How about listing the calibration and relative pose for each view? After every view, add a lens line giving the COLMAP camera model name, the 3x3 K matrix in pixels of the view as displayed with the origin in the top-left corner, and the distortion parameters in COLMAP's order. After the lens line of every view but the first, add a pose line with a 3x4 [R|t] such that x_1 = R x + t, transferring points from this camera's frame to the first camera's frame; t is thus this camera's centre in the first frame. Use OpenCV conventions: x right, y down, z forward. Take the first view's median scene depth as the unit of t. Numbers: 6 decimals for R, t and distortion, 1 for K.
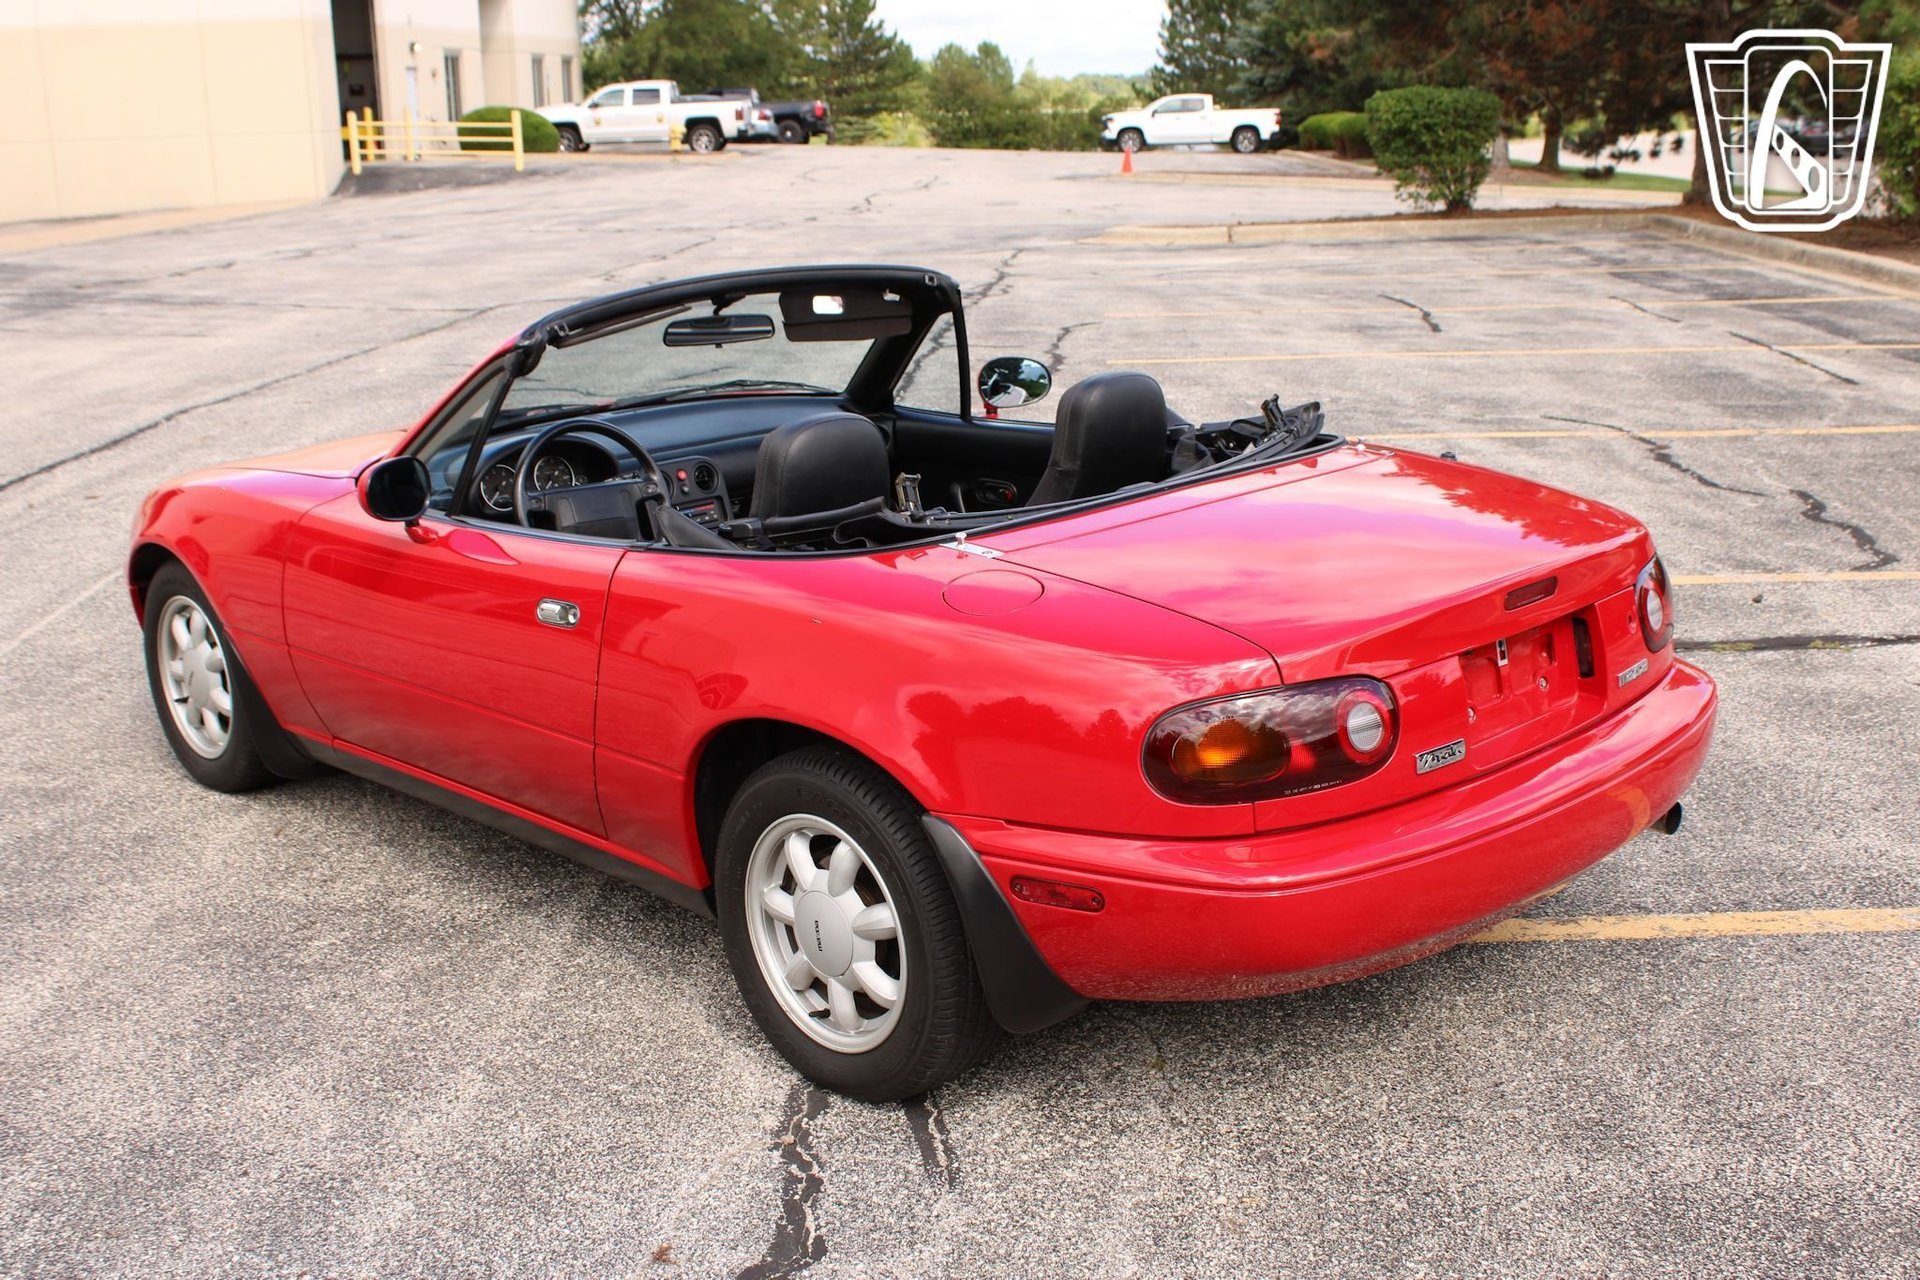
lens RADIAL K [[2207.6, 0, 960.0], [0, 2207.6, 640.0], [0, 0, 1]] dist [-0.114264, 0.161798]
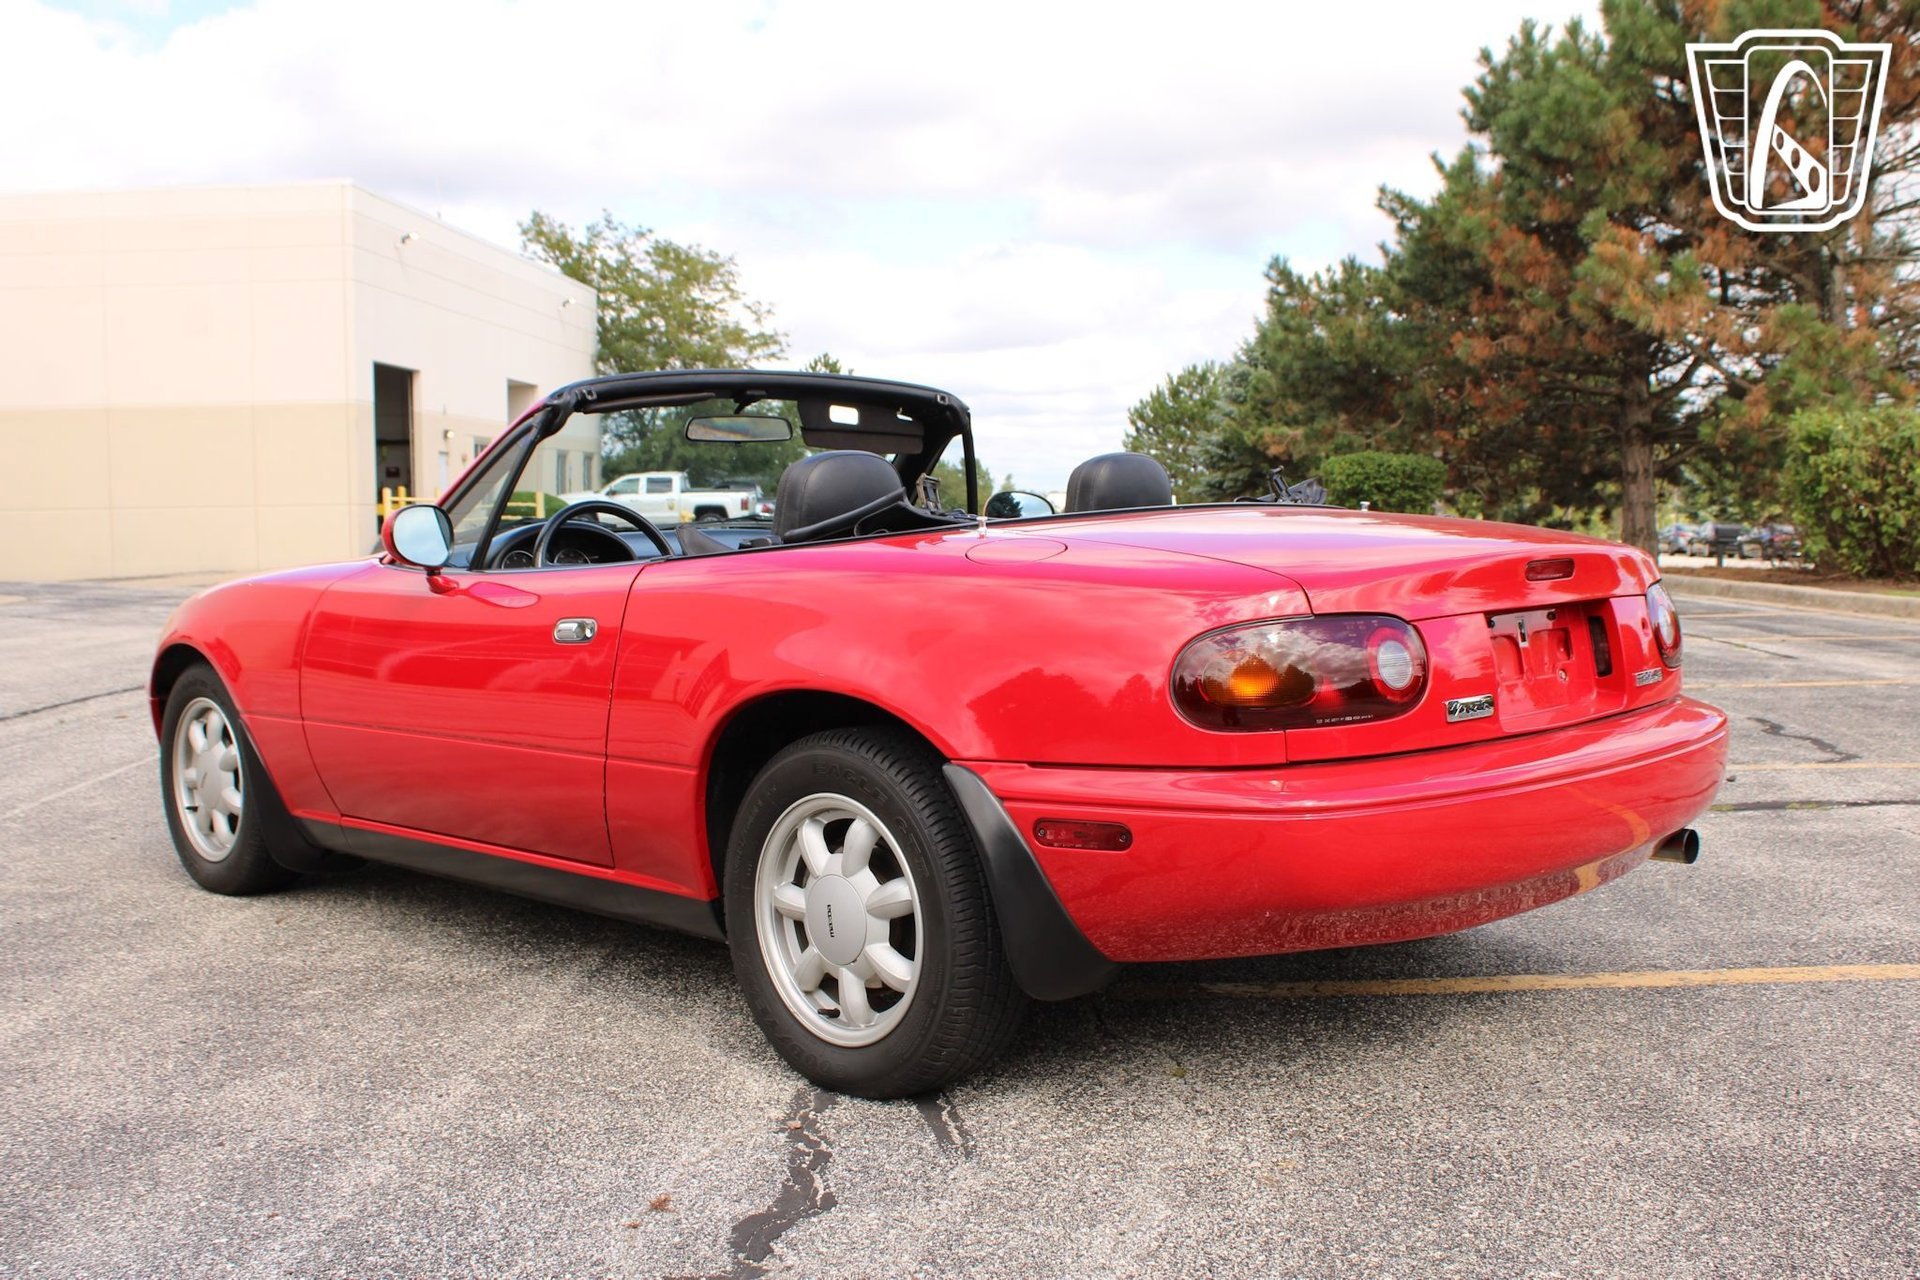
lens RADIAL K [[2059.5, 0, 960.0], [0, 2059.5, 640.0], [0, 0, 1]] dist [-0.128224, 0.160477]
pose [[0.999842, 0.014747, 0.009886, -0.017102], [-0.012651, 0.982462, -0.186034, 0.171178], [-0.012456, 0.185879, 0.982494, 0.082954]]
